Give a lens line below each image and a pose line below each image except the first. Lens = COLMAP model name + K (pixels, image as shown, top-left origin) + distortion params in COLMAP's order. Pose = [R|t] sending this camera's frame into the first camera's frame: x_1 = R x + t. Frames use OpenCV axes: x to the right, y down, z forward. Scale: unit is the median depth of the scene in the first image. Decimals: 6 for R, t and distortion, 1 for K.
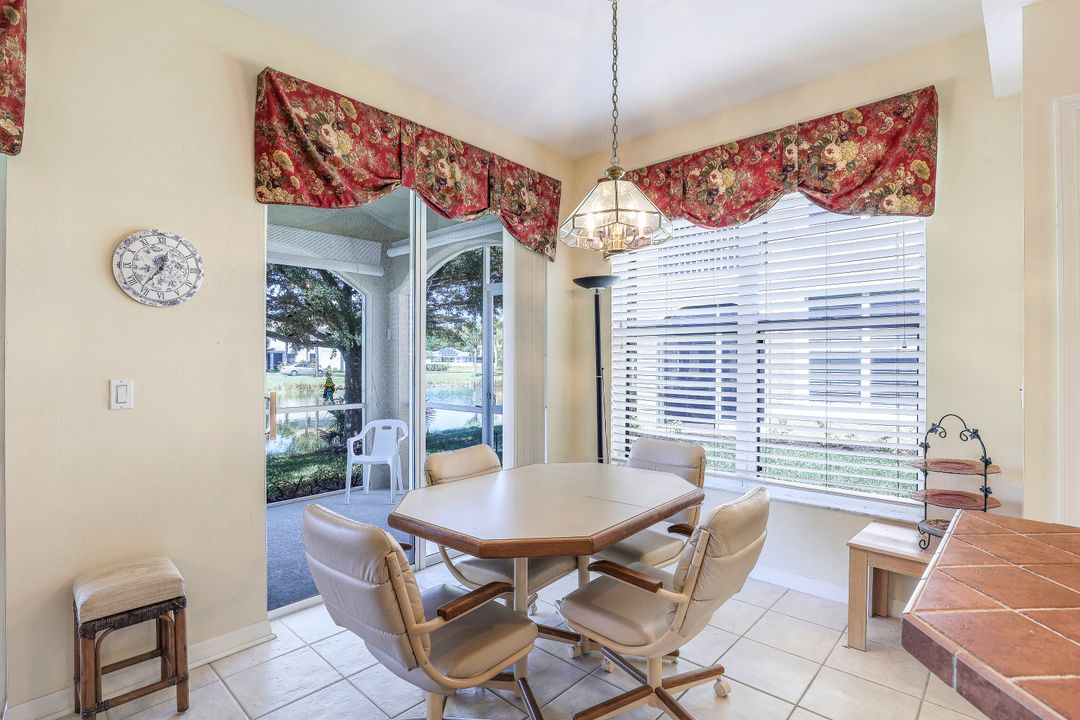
lens RADIAL K [[528.7, 0, 552.2], [0, 528.7, 364.3], [0, 0, 1]] dist [-0.030360, 0.000855]
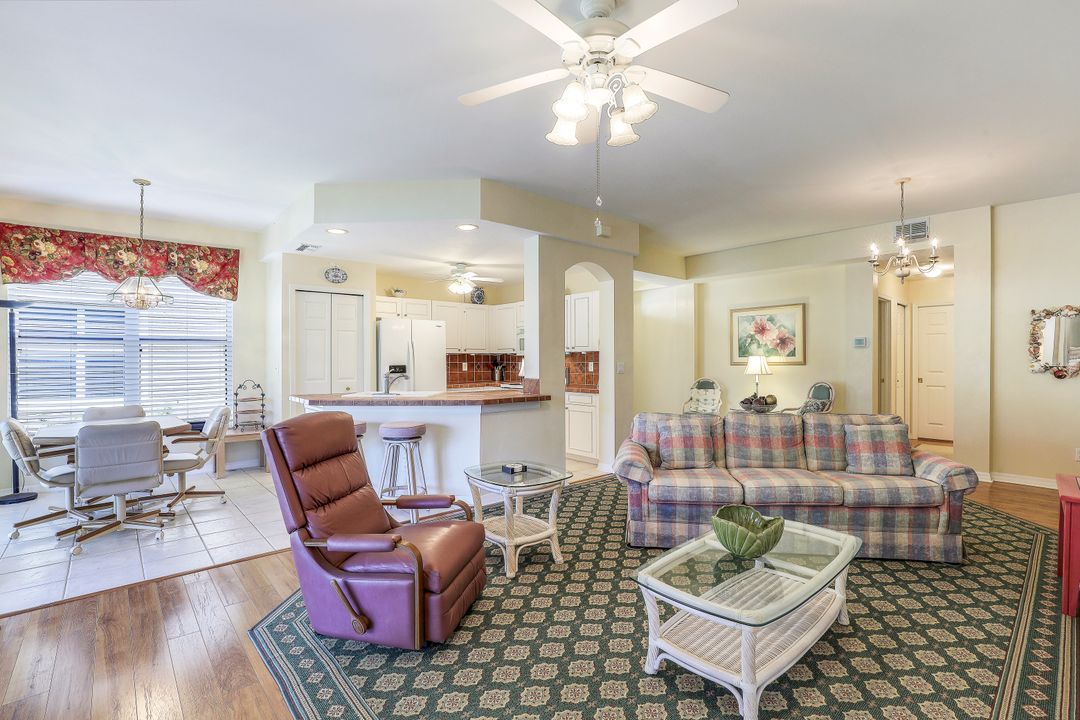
lens RADIAL K [[498.0, 0, 550.7], [0, 498.0, 346.7], [0, 0, 1]] dist [-0.038908, 0.000752]
pose [[0.091435, 0.022201, 0.995564, -1.331629], [0.016008, 0.999589, -0.023761, 0.009757], [-0.995682, 0.018110, 0.091042, -0.641834]]
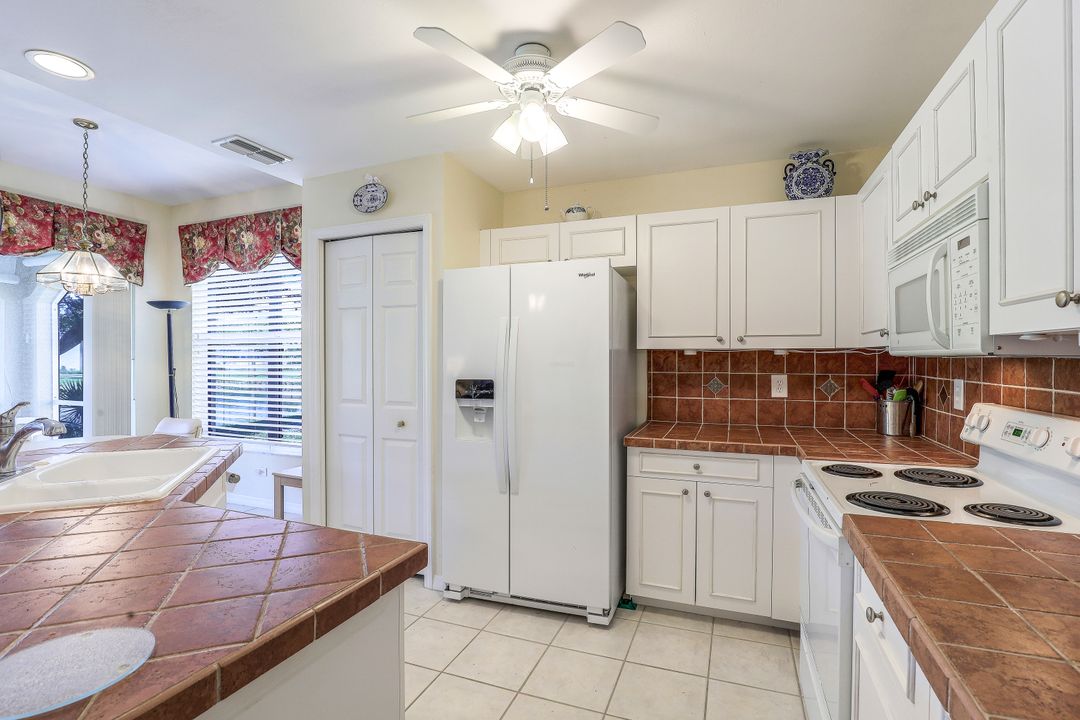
lens RADIAL K [[507.1, 0, 550.0], [0, 507.1, 364.6], [0, 0, 1]] dist [-0.035797, 0.008810]
pose [[0.933144, -0.005949, 0.359453, 0.706512], [0.005406, 0.999982, 0.002517, -0.001773], [-0.359462, -0.000406, 0.933160, -0.695453]]
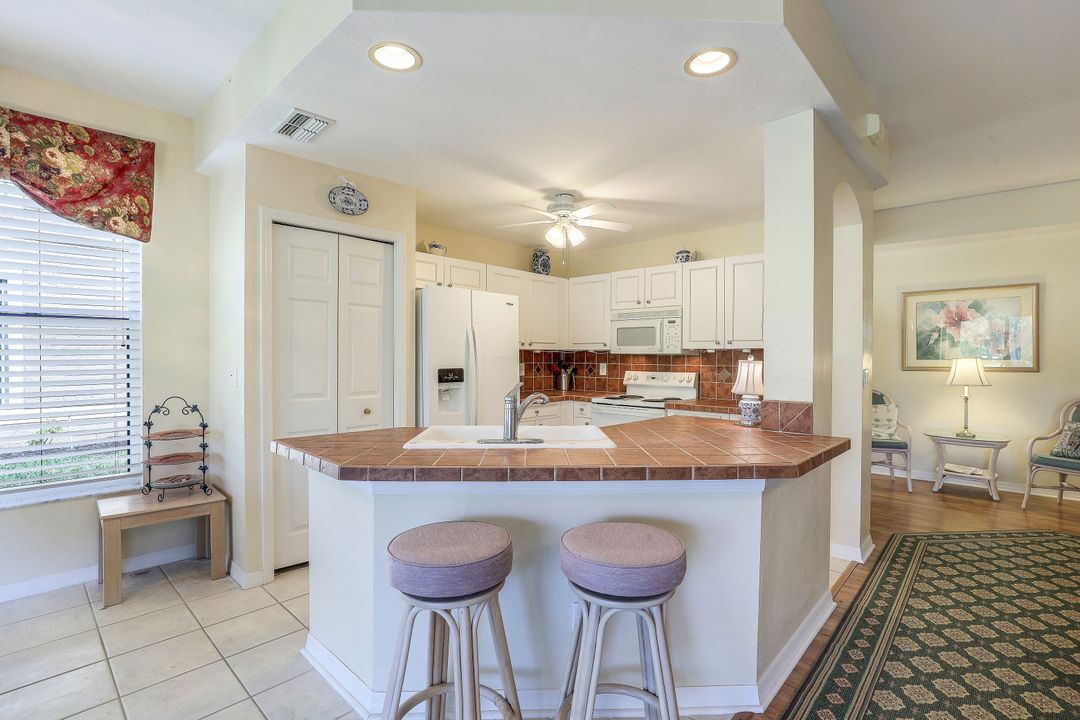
lens RADIAL K [[498.9, 0, 548.9], [0, 498.9, 356.2], [0, 0, 1]] dist [-0.036470, 0.007621]
pose [[0.007356, -0.001597, 0.999972, -0.420053], [0.005502, 0.999984, 0.001557, -0.004782], [-0.999958, 0.005491, 0.007364, 0.011198]]
